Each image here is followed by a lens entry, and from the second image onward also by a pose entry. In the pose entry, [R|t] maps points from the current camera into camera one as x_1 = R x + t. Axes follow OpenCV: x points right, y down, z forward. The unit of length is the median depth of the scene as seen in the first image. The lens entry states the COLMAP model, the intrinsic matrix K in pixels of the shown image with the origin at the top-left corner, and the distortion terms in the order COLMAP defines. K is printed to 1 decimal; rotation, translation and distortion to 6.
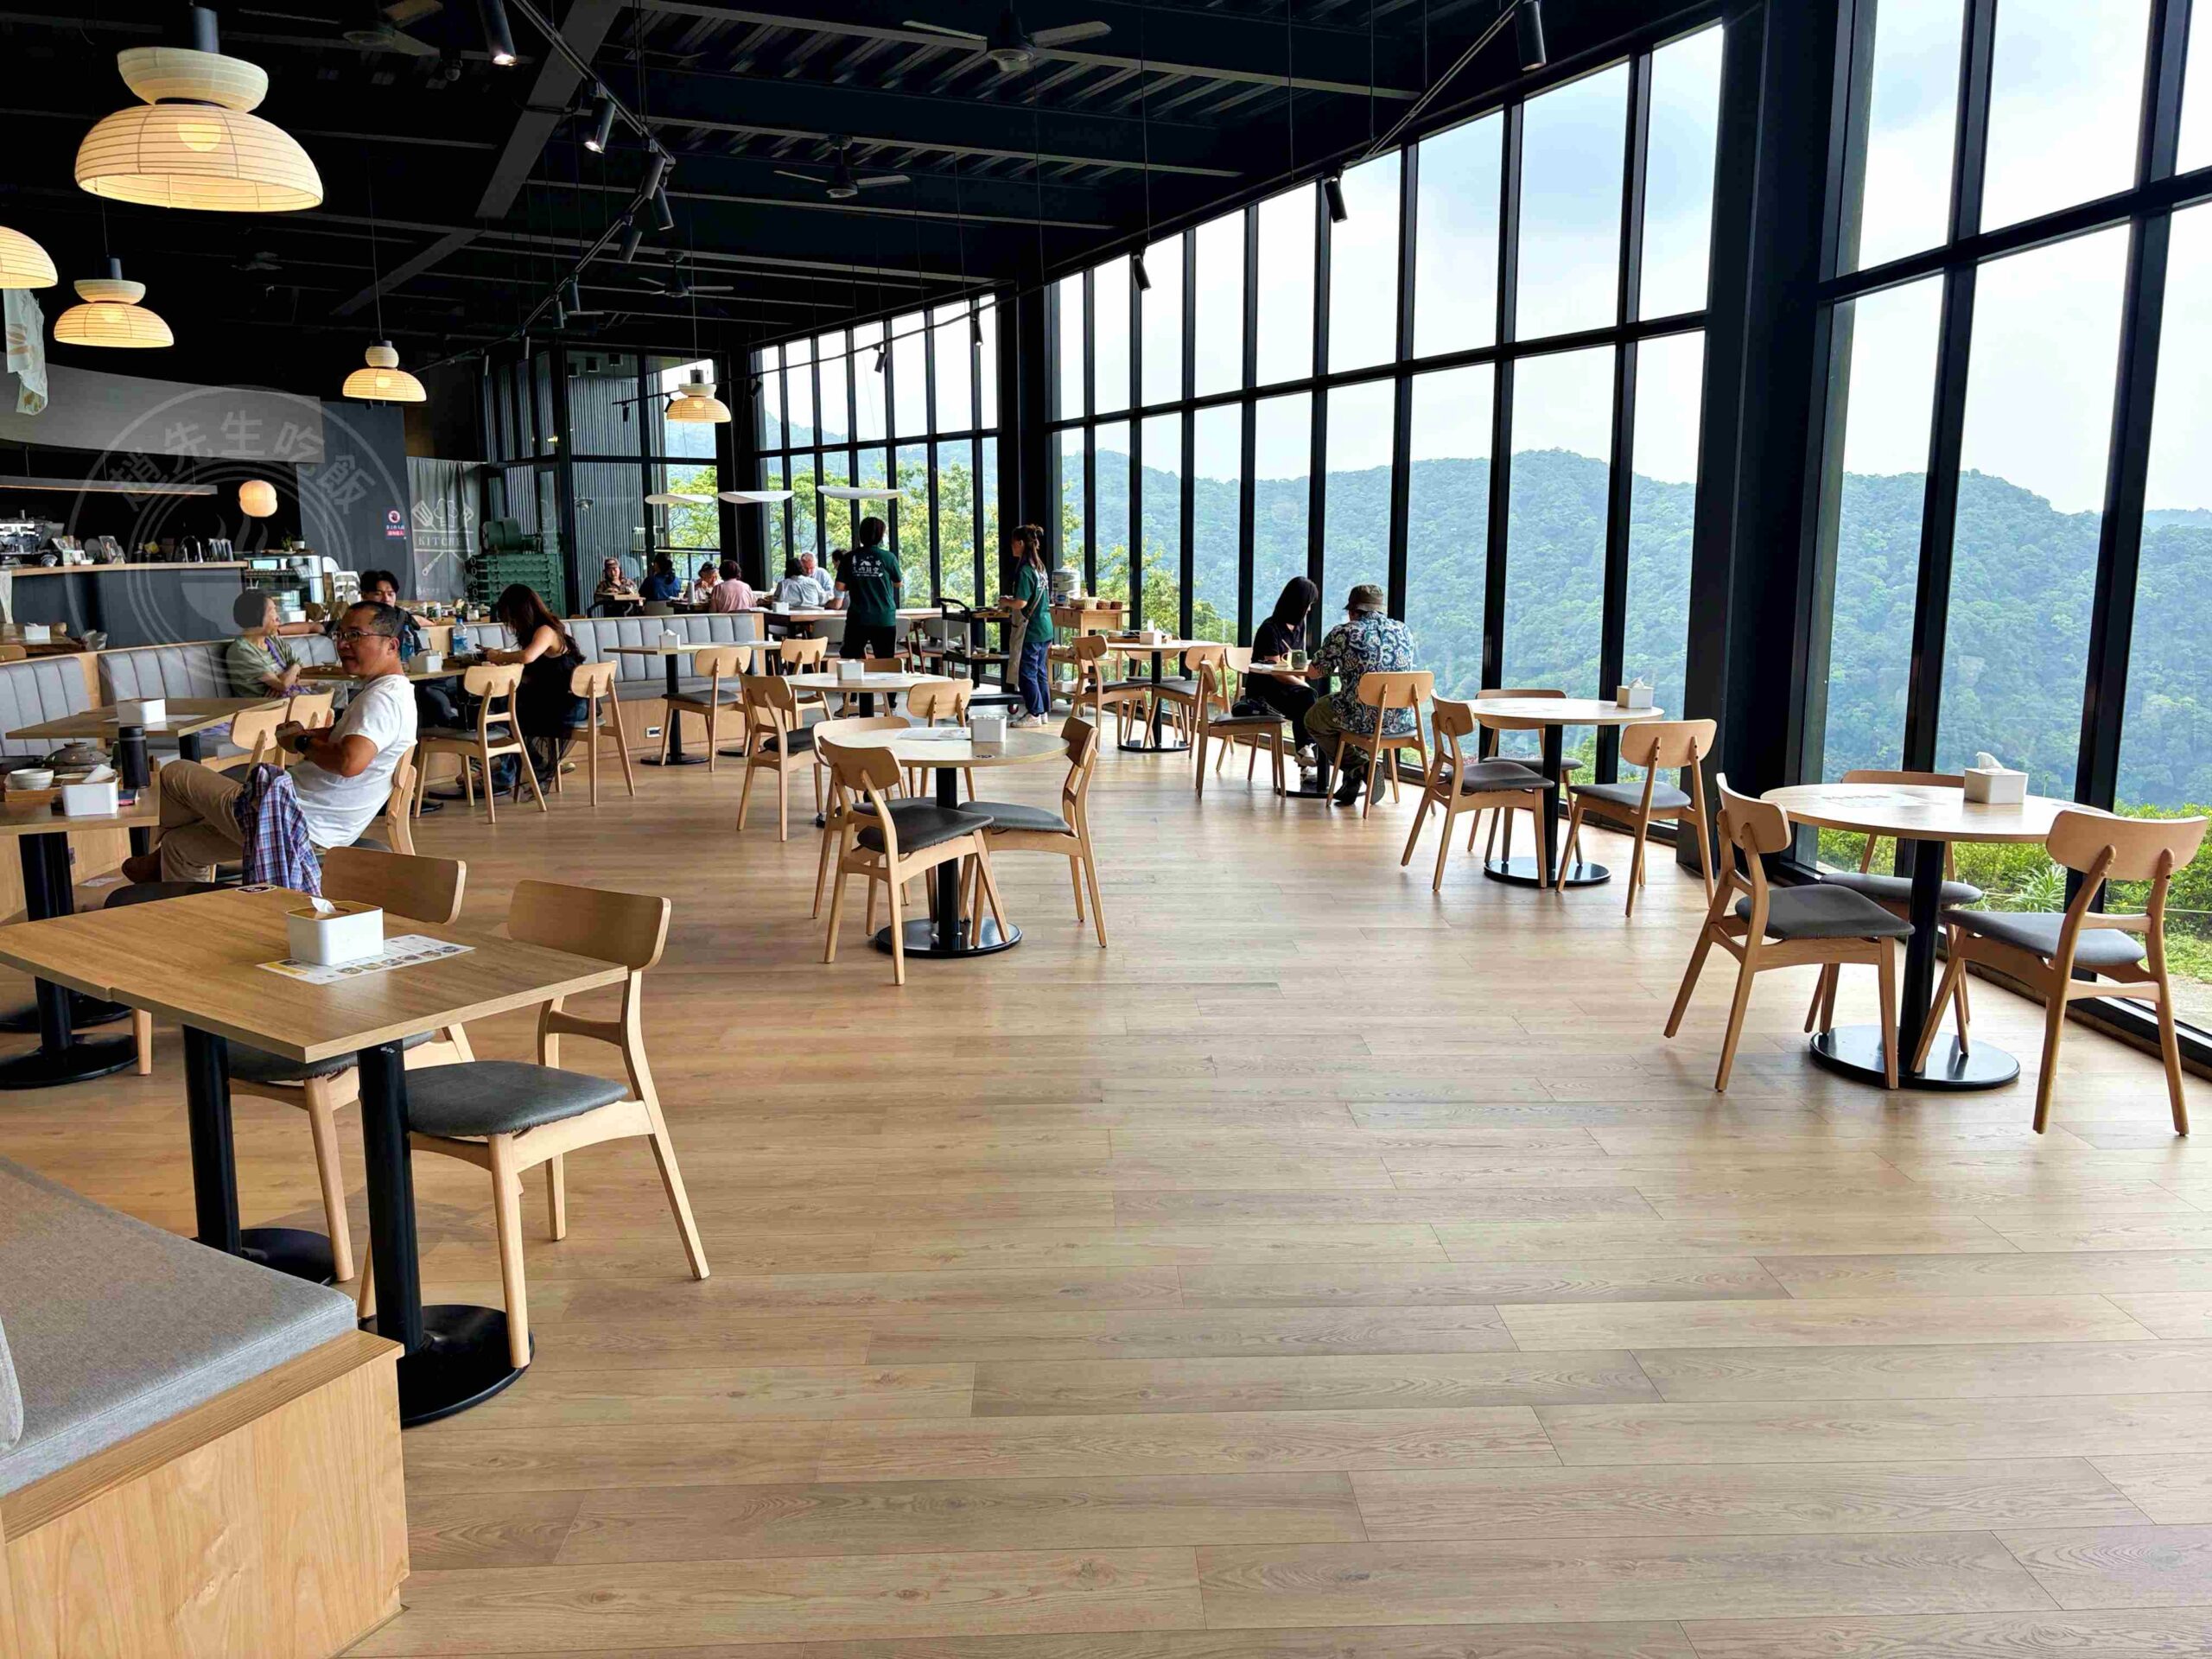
lens RADIAL K [[1655.6, 0, 1121.9], [0, 1655.6, 821.7], [0, 0, 1]] dist [0.051456, -0.059089]
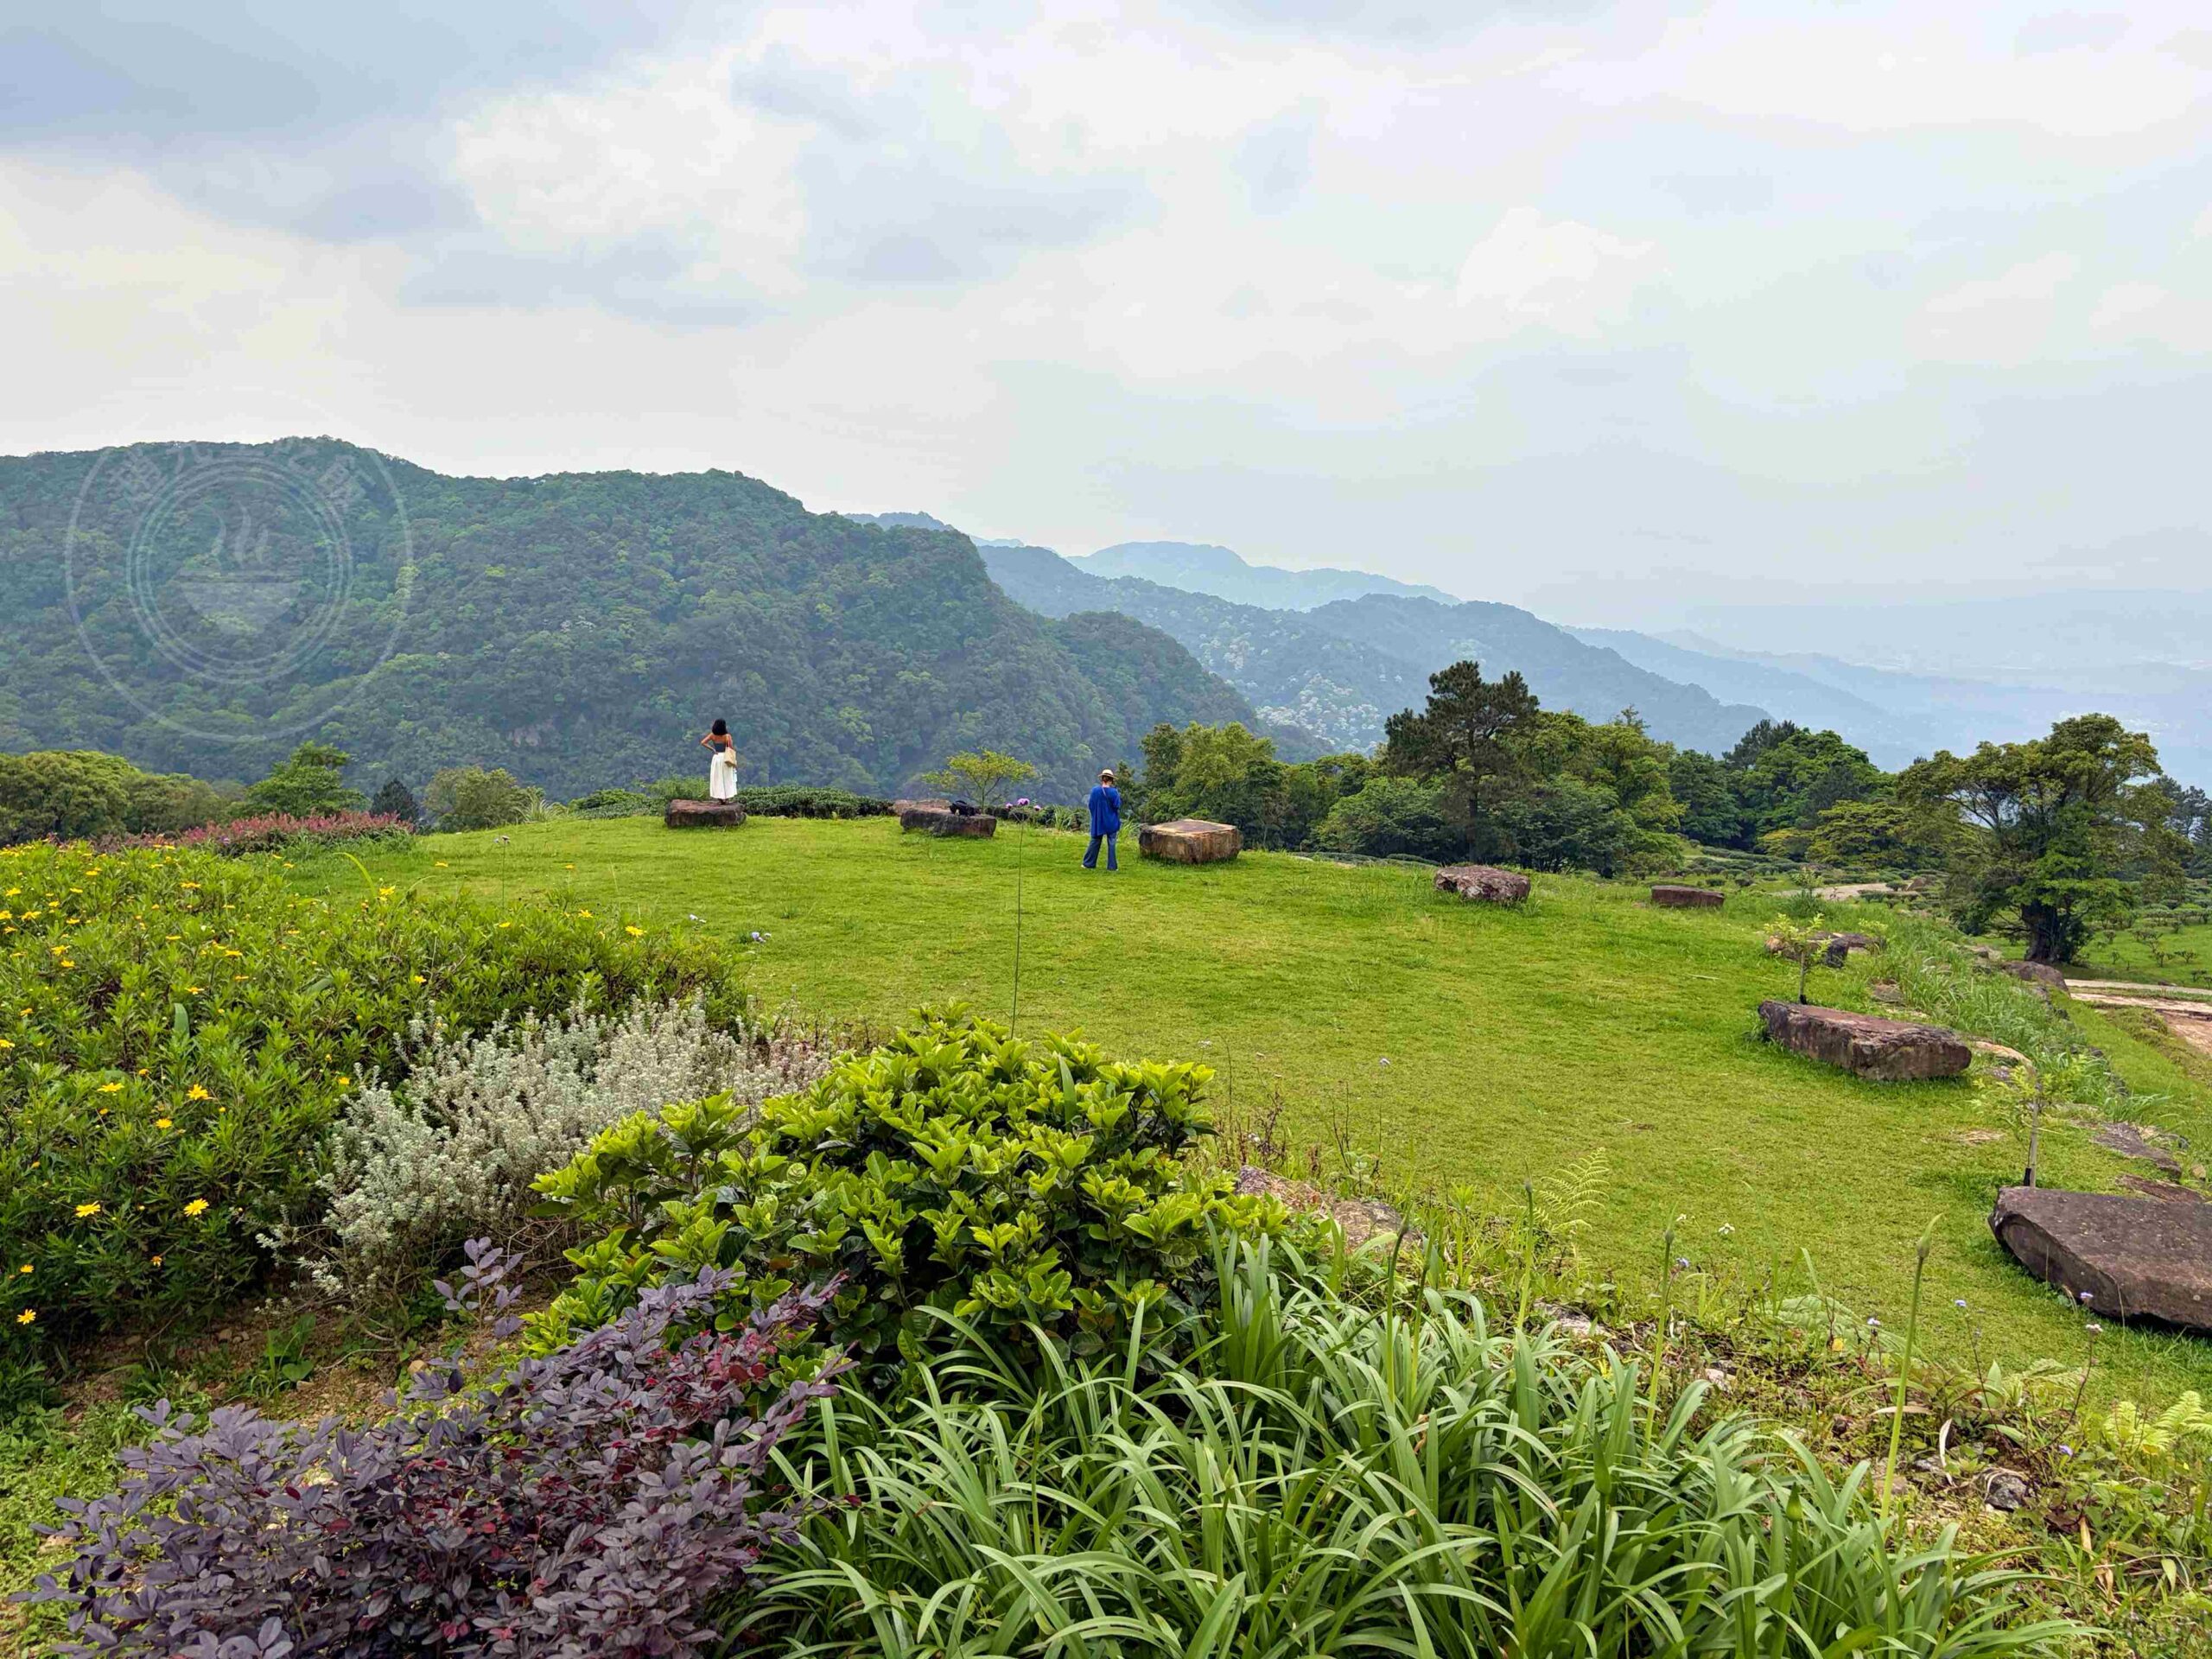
lens RADIAL K [[1655.6, 0, 1112.4], [0, 1655.6, 821.7], [0, 0, 1]] dist [0.051456, -0.059089]
pose [[0.780668, -0.104575, 0.616134, 0.543206], [0.103329, 0.993930, 0.037775, 0.000375], [-0.616344, 0.034175, 0.786735, 0.337872]]
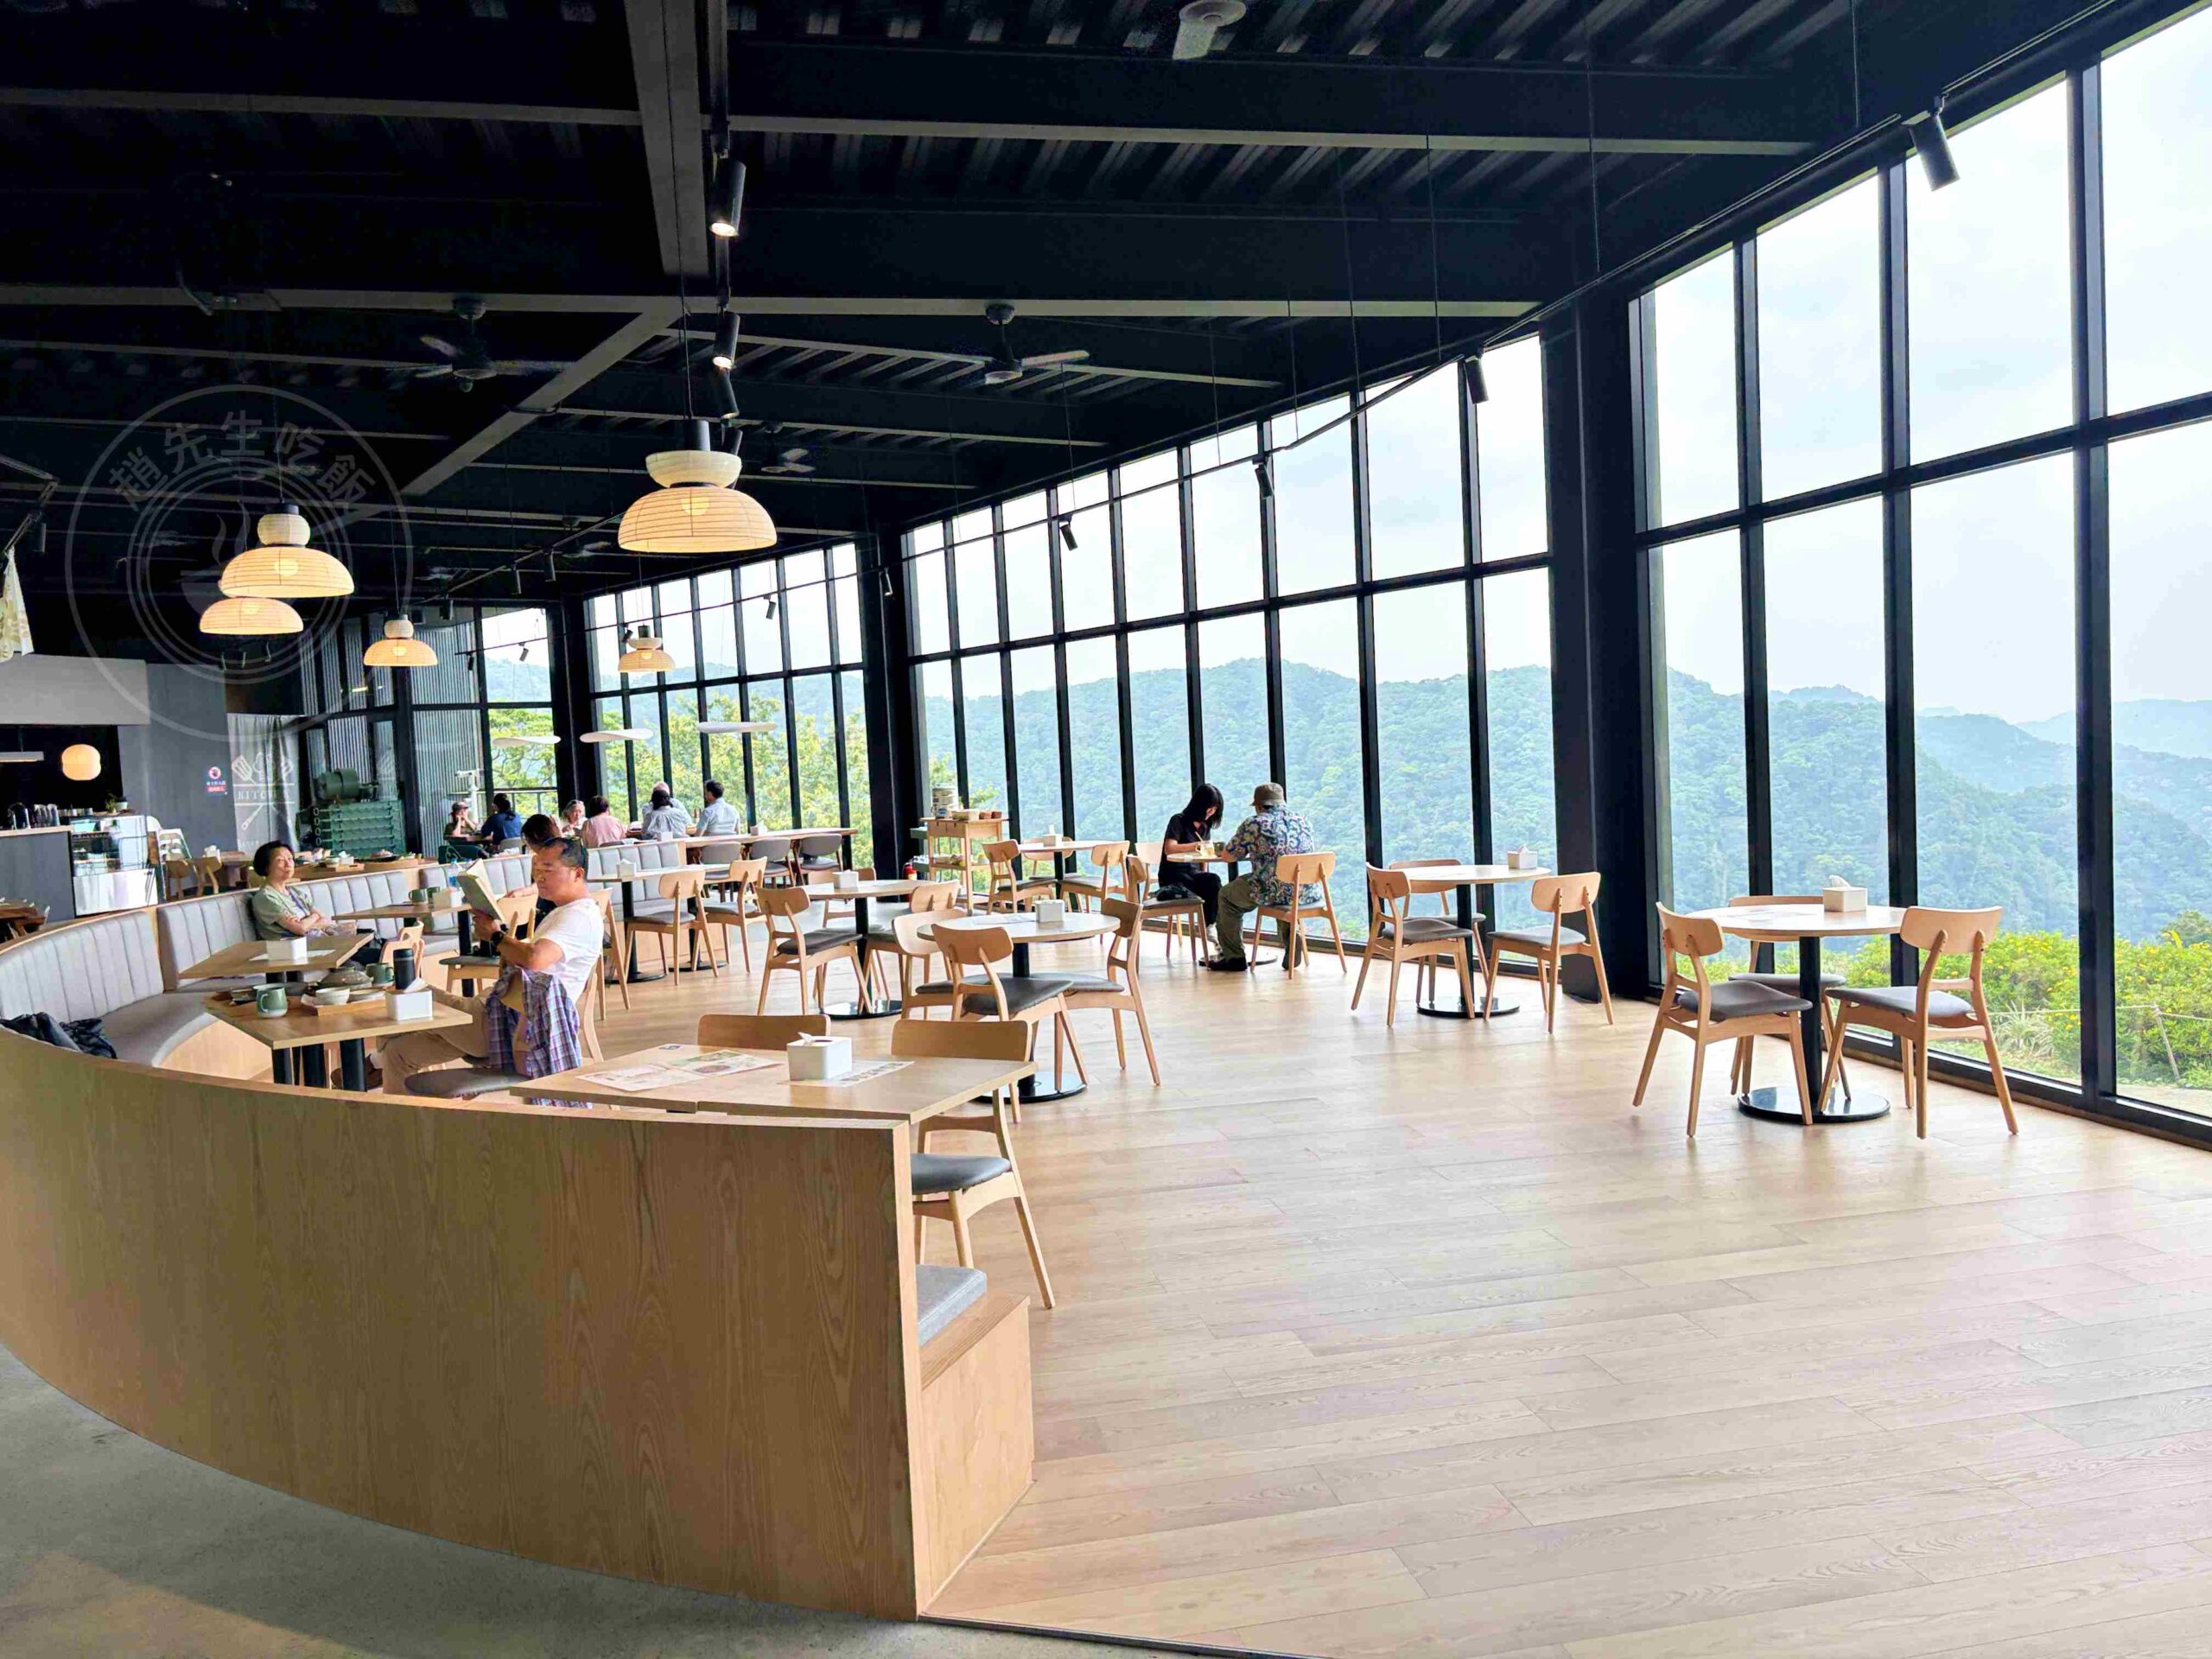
lens RADIAL K [[1655.6, 0, 1101.7], [0, 1655.6, 842.7], [0, 0, 1]] dist [0.051456, -0.059089]
pose [[0.987605, -0.057687, 0.145971, -0.094081], [0.074029, 0.991268, -0.109118, 0.012581], [-0.138402, 0.118572, 0.983253, -0.090527]]
